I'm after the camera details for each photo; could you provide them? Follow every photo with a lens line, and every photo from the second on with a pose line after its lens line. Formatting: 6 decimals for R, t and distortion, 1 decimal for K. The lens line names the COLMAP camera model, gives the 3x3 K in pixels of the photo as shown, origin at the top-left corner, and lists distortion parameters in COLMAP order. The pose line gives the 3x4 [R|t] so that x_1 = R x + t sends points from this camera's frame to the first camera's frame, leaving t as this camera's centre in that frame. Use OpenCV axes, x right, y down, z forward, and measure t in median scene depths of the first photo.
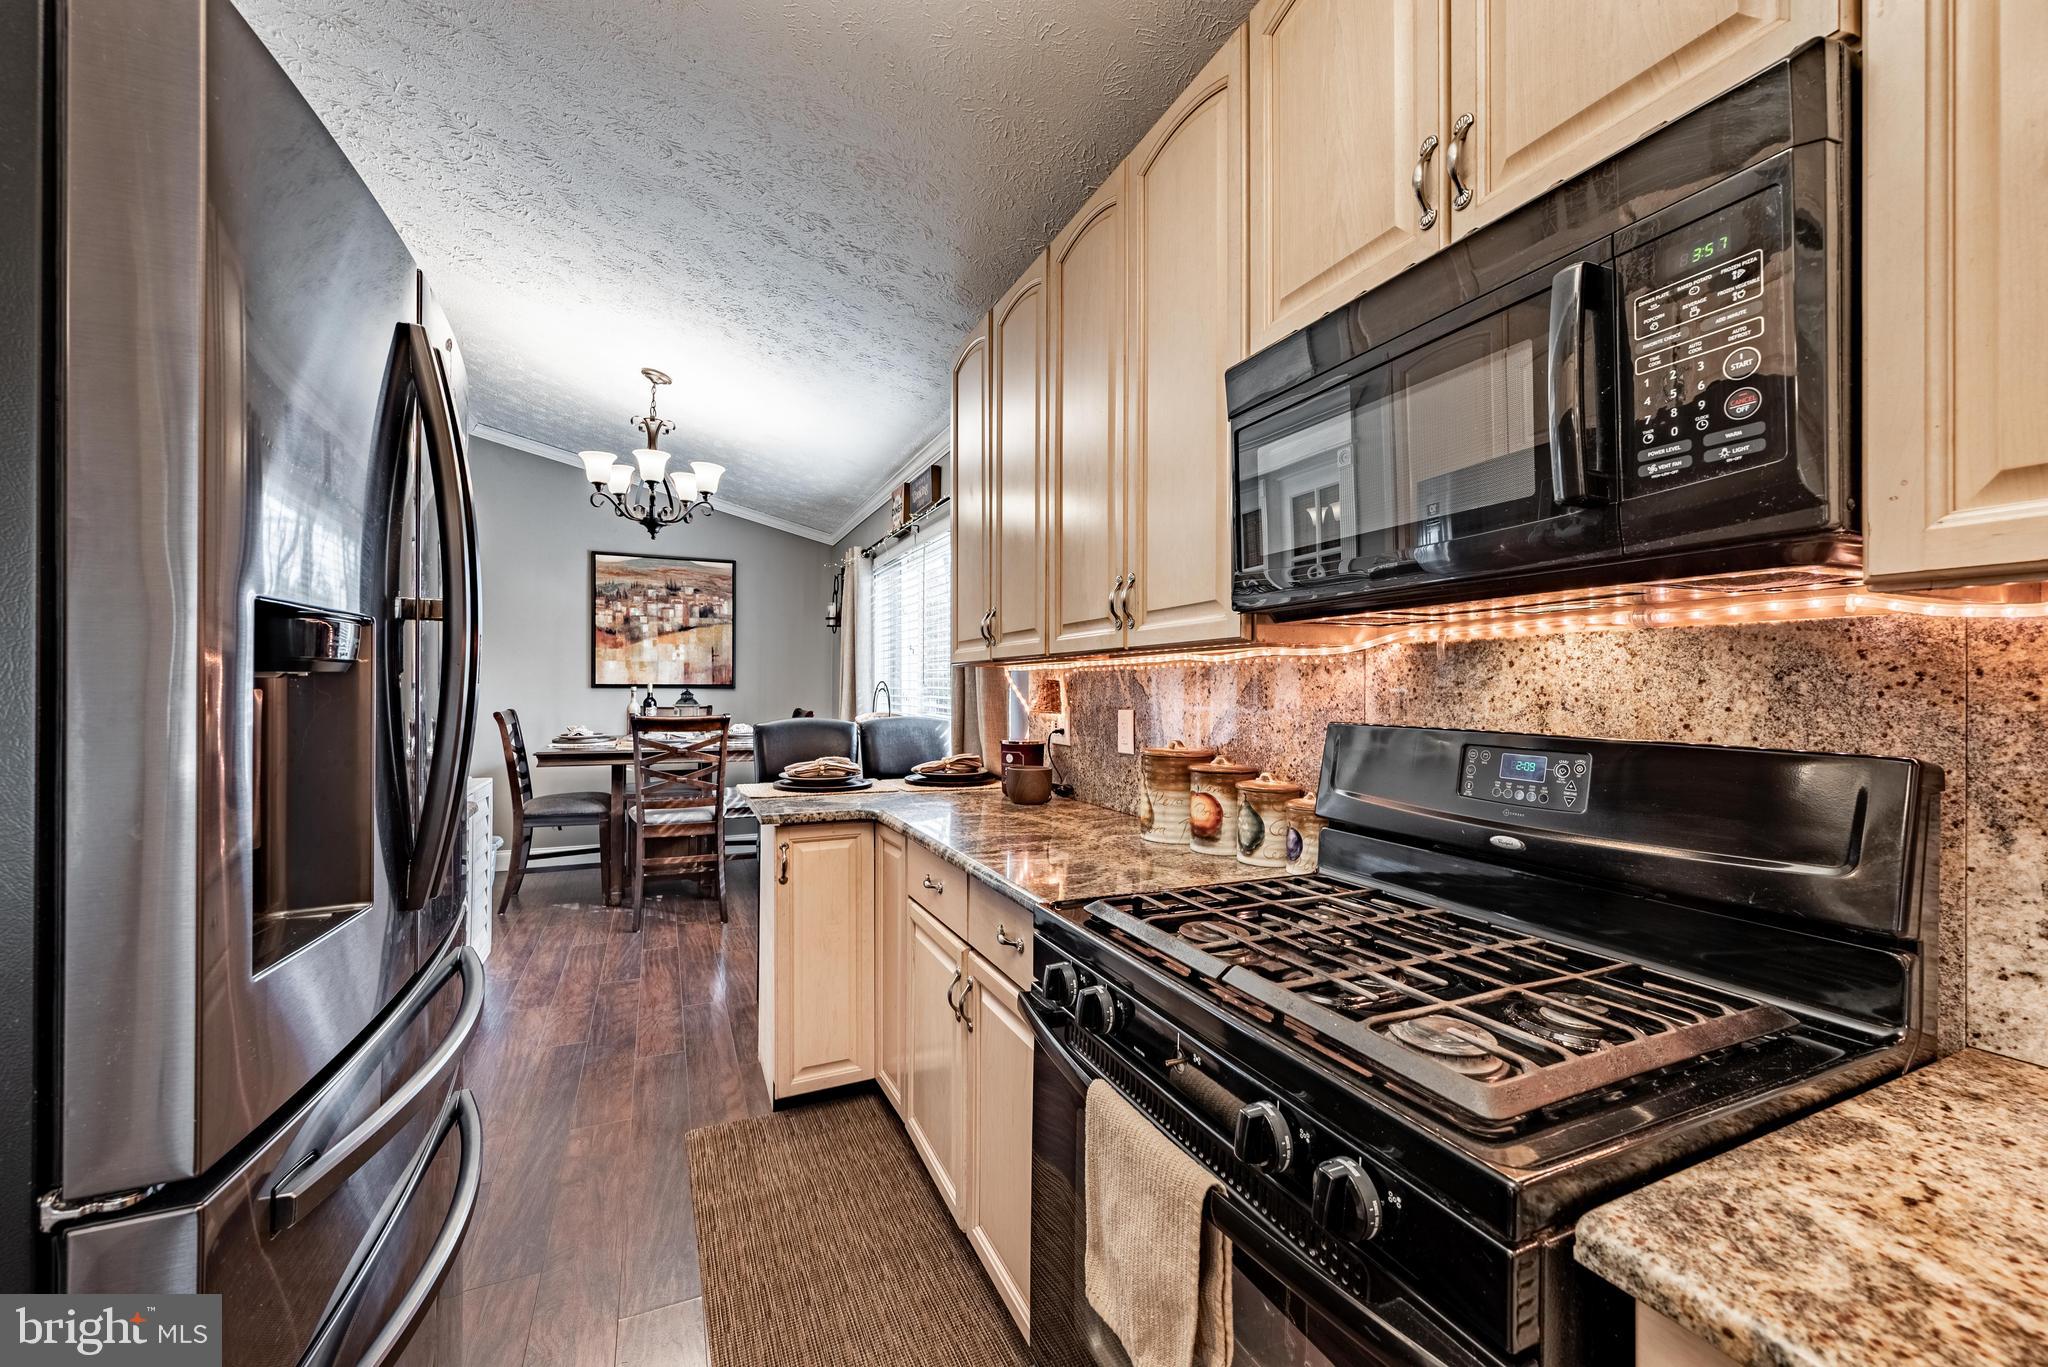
lens RADIAL K [[820.6, 0, 1021.2], [0, 820.6, 685.8], [0, 0, 1]] dist [-0.000394, -0.000011]
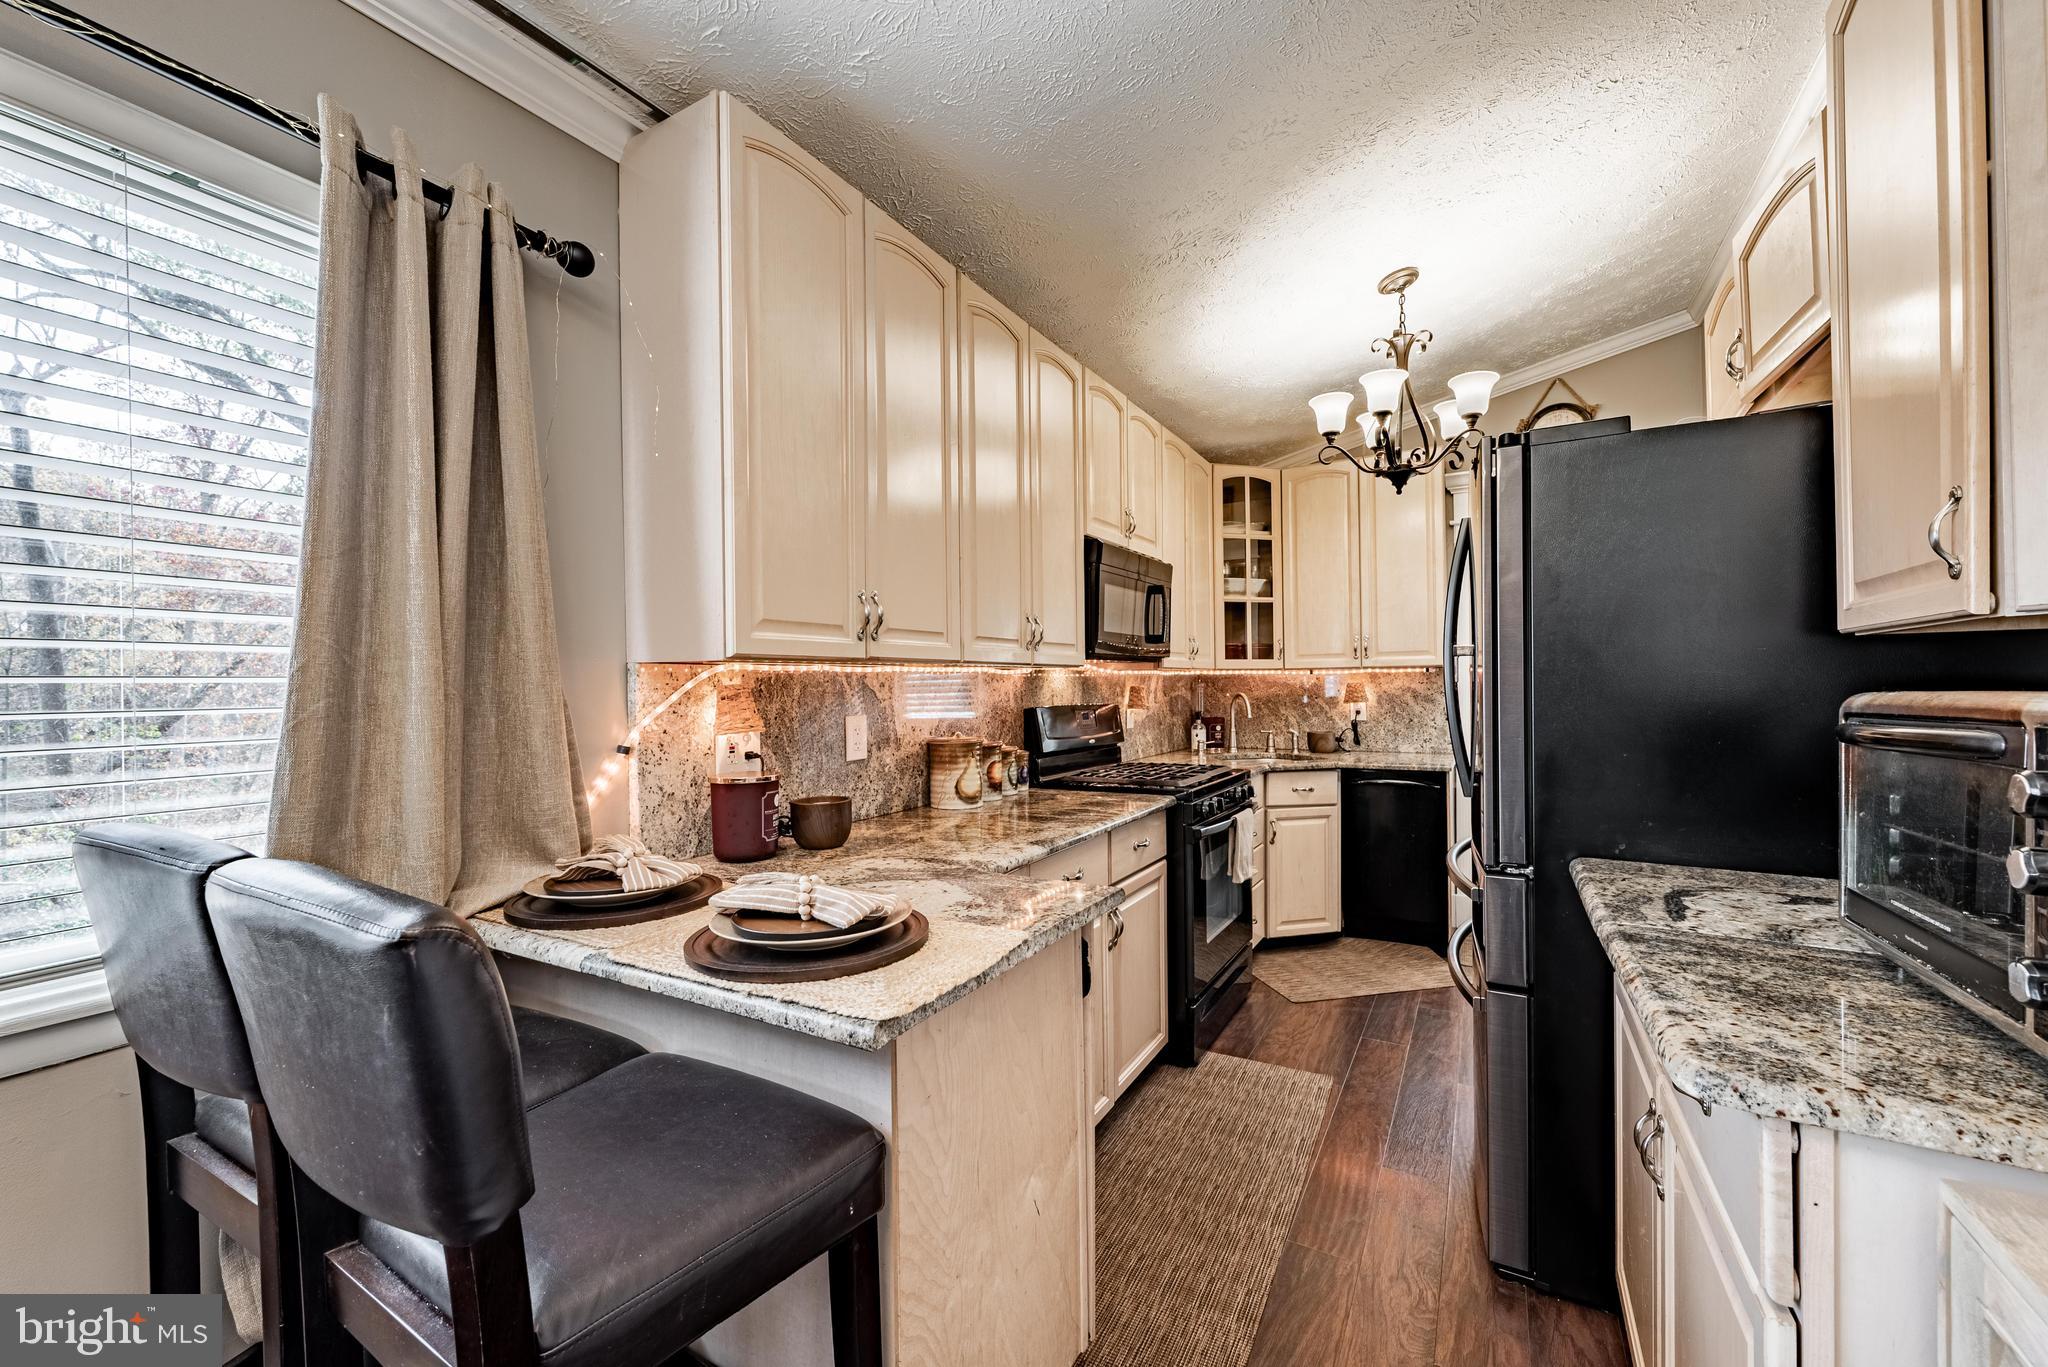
lens RADIAL K [[820.6, 0, 1019.4], [0, 820.6, 684.5], [0, 0, 1]] dist [-0.000394, -0.000011]
pose [[-0.596283, 0.010190, 0.802709, -0.805287], [0.011855, 0.999922, -0.003887, -0.001887], [-0.802686, 0.007198, -0.596358, 1.466508]]
